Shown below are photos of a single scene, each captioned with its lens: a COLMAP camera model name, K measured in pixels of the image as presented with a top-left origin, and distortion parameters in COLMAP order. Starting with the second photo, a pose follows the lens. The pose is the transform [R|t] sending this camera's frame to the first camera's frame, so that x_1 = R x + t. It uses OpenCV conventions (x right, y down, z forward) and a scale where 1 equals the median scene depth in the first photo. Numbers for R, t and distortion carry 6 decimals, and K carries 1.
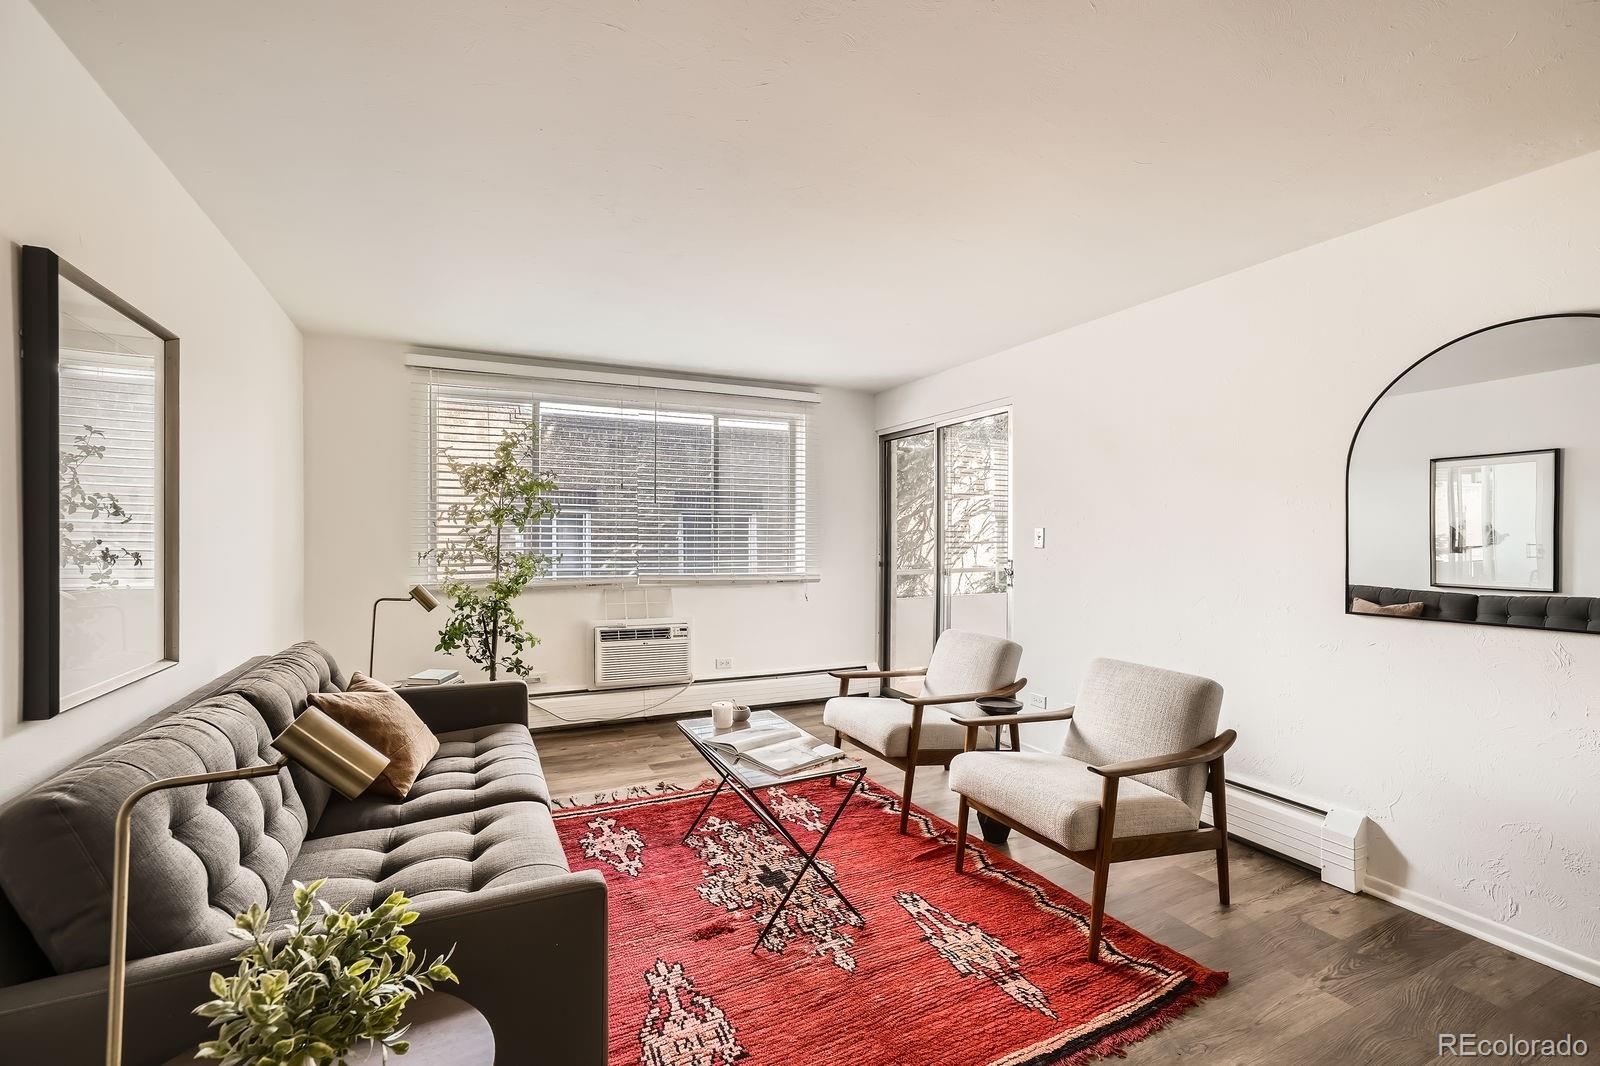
lens RADIAL K [[690.1, 0, 810.3], [0, 690.1, 535.1], [0, 0, 1]] dist [0.001685, 0.000283]
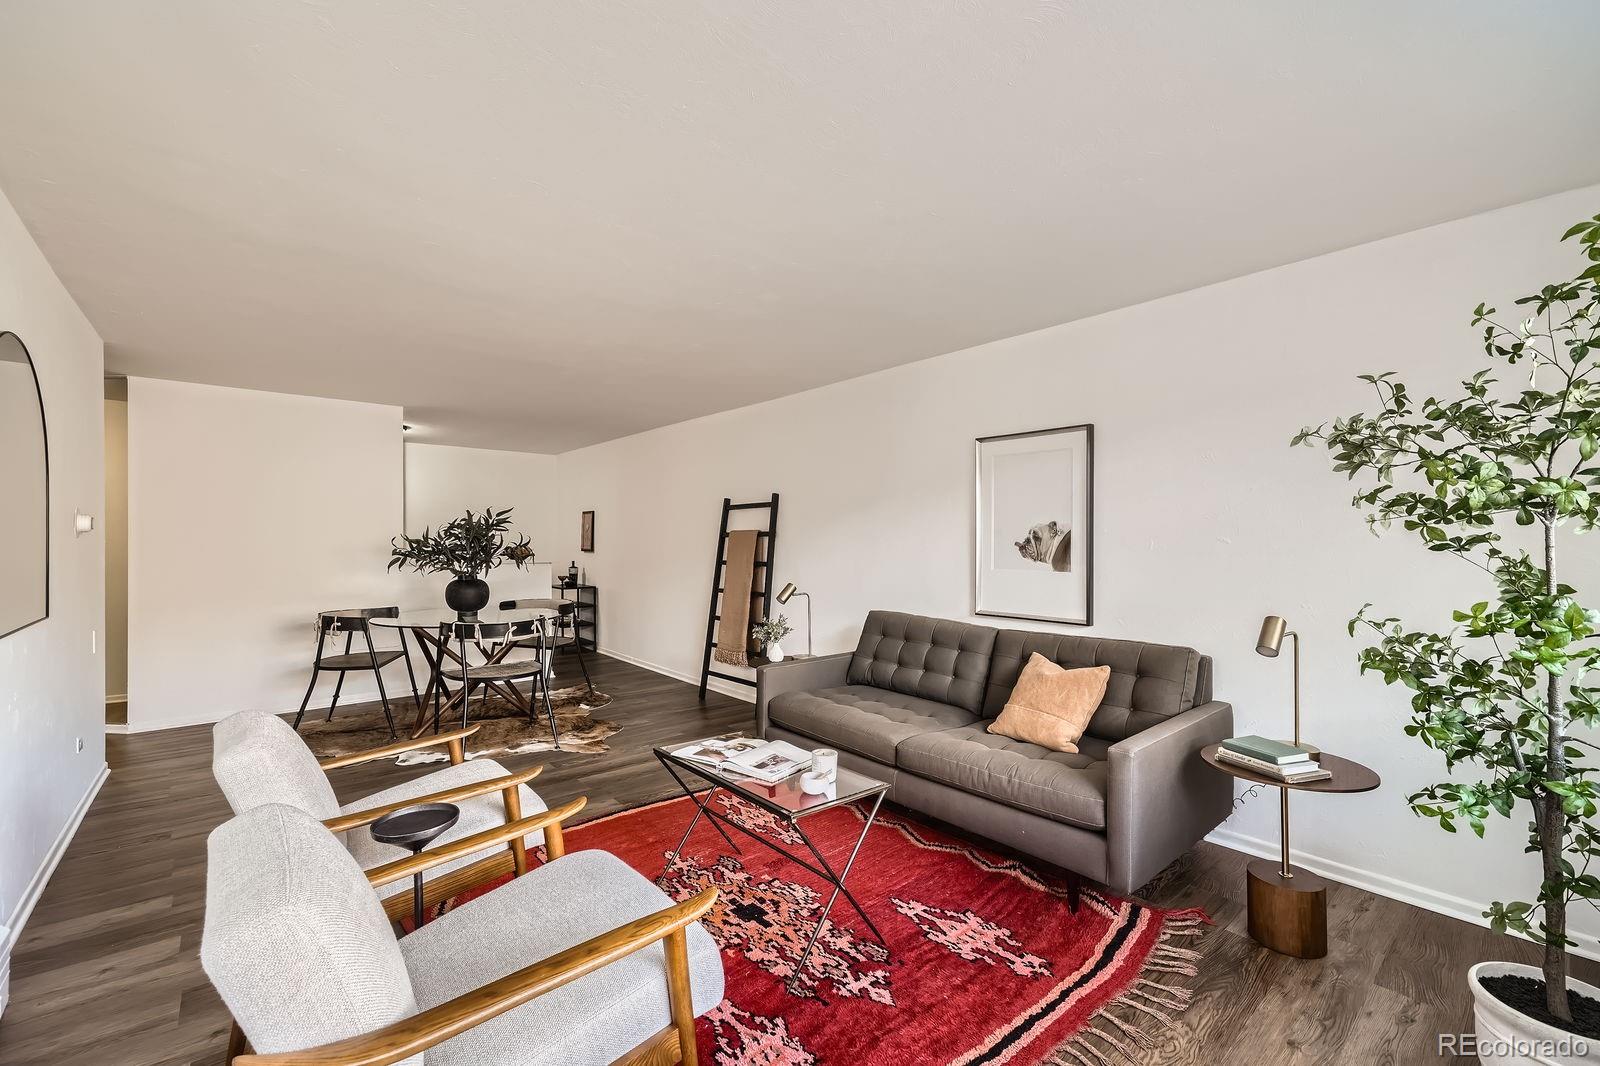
lens RADIAL K [[671.2, 0, 798.5], [0, 671.2, 541.5], [0, 0, 1]] dist [0.000976, 0.000212]
pose [[-0.972935, -0.003548, -0.231053, 0.064581], [-0.003033, 0.999992, -0.002585, -0.003697], [0.231060, -0.001814, -0.972938, 1.305455]]
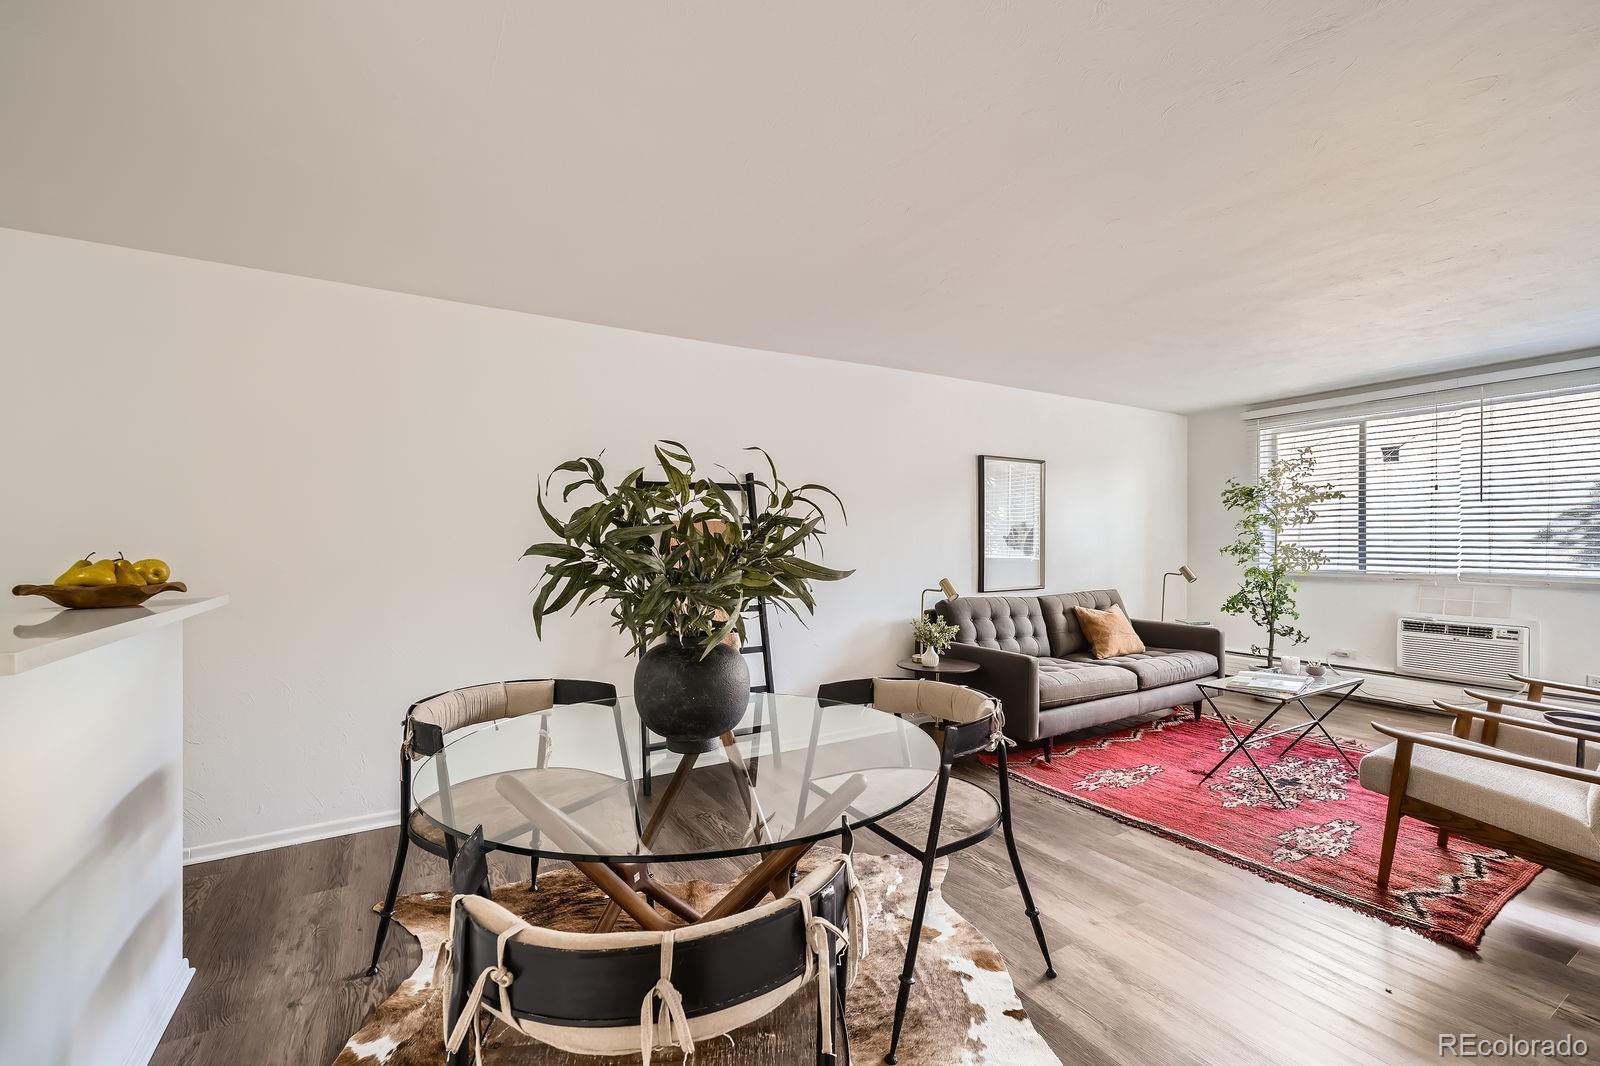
lens RADIAL K [[671.2, 0, 798.5], [0, 671.2, 541.5], [0, 0, 1]] dist [0.000976, 0.000212]
pose [[0.073020, -0.006351, -0.997310, 0.833454], [0.011539, 0.999918, -0.005523, 0.008166], [0.997264, -0.011105, 0.073088, -0.047227]]
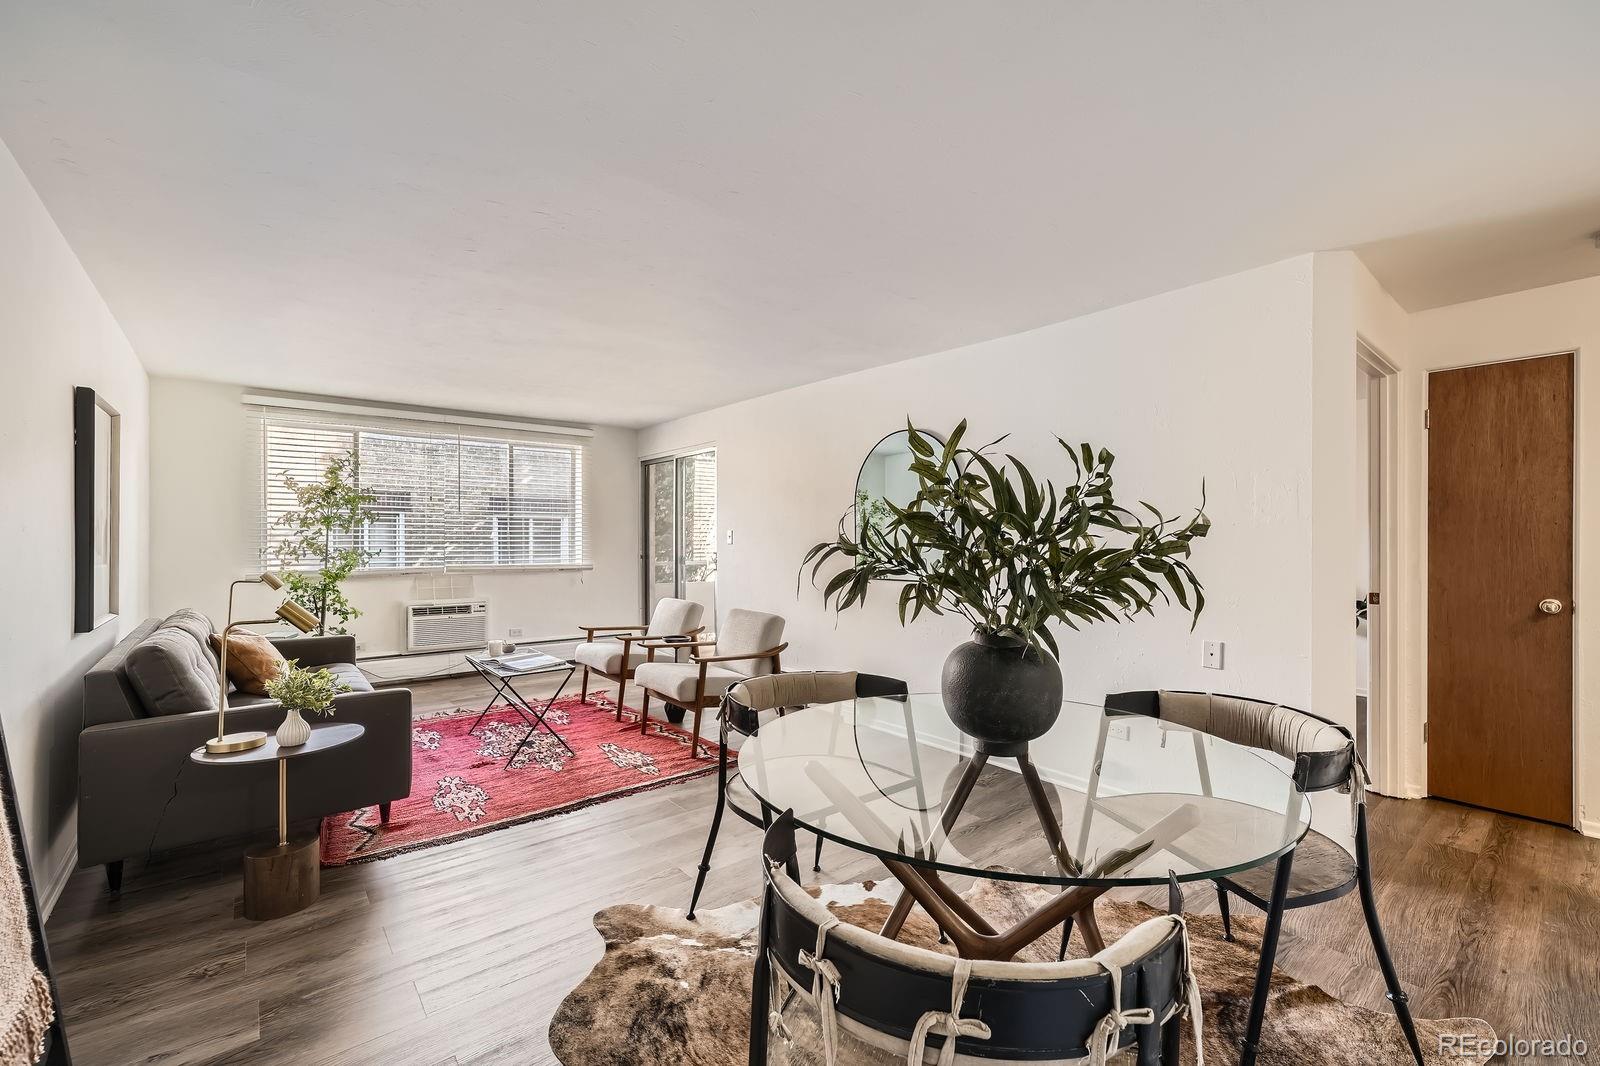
lens RADIAL K [[667.7, 0, 800.0], [0, 667.7, 533.0], [0, 0, 1]] dist [0.015561, 0.000308]
pose [[0.974950, 0.000348, 0.222424, 0.157057], [-0.000208, 1.000000, -0.000654, -0.004909], [-0.222424, 0.000592, 0.974950, -0.490159]]
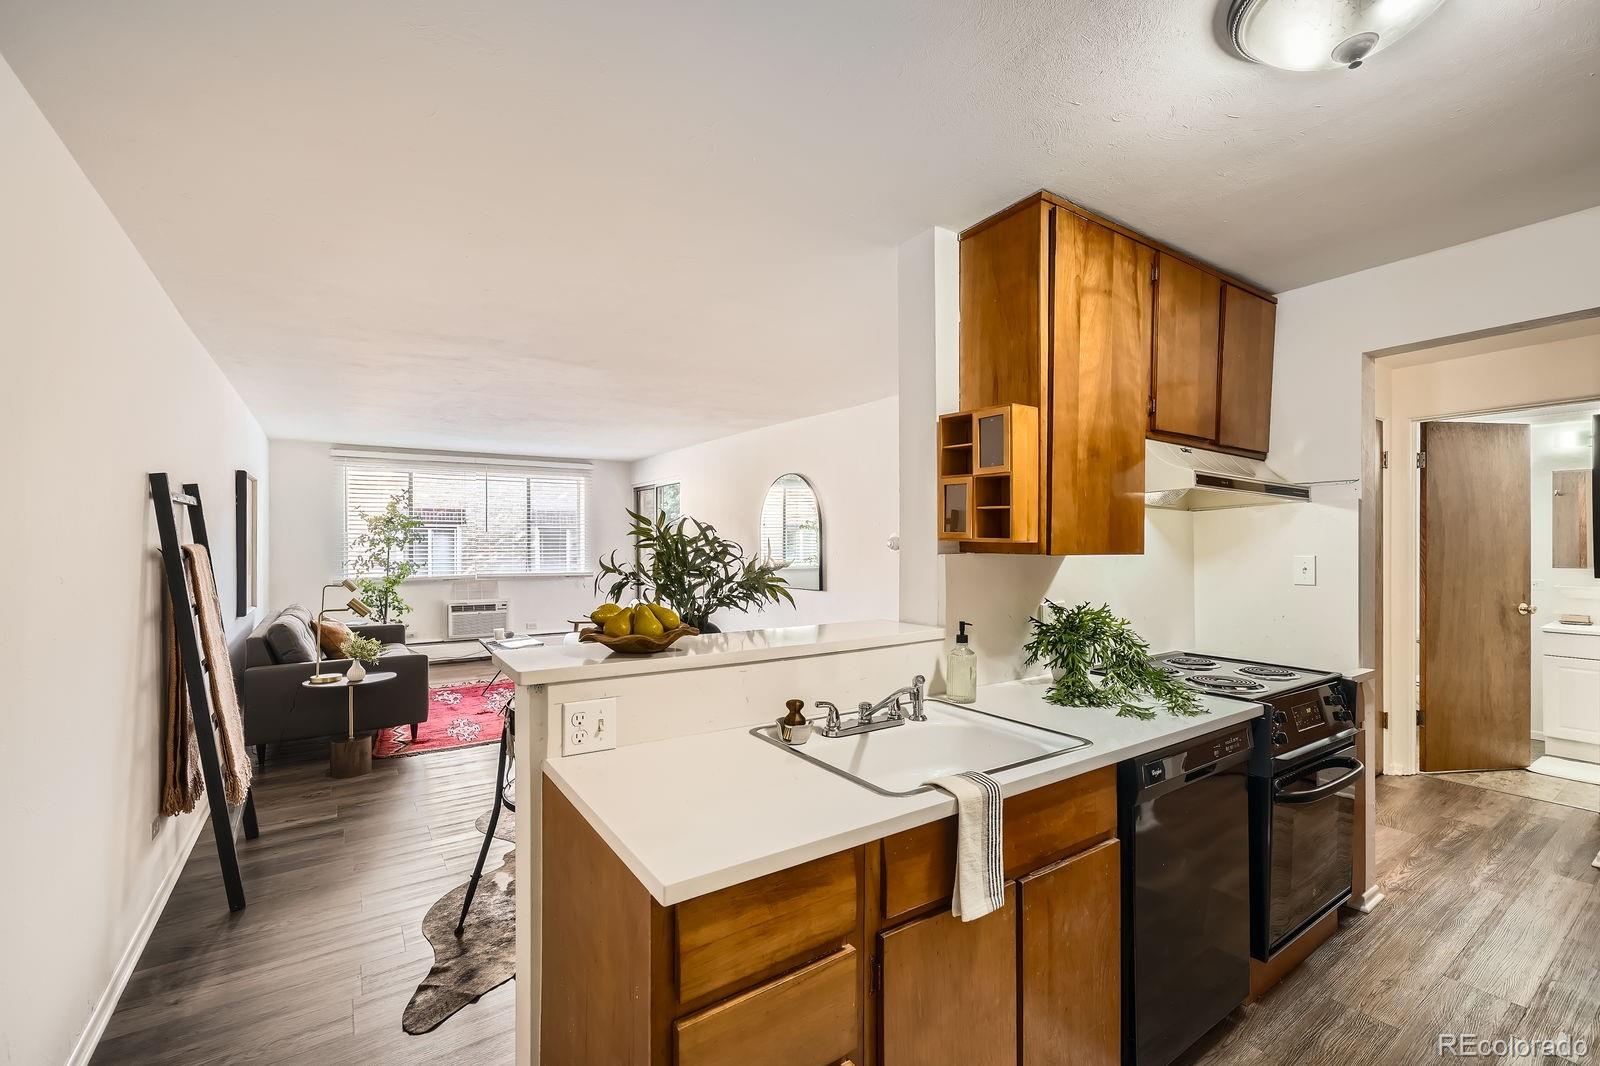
lens RADIAL K [[667.7, 0, 800.0], [0, 667.7, 533.0], [0, 0, 1]] dist [0.015561, 0.000308]
pose [[0.990127, -0.002519, 0.140153, 0.390807], [0.003277, 0.999981, -0.005181, -0.039275], [-0.140137, 0.005589, 0.990116, -0.943423]]
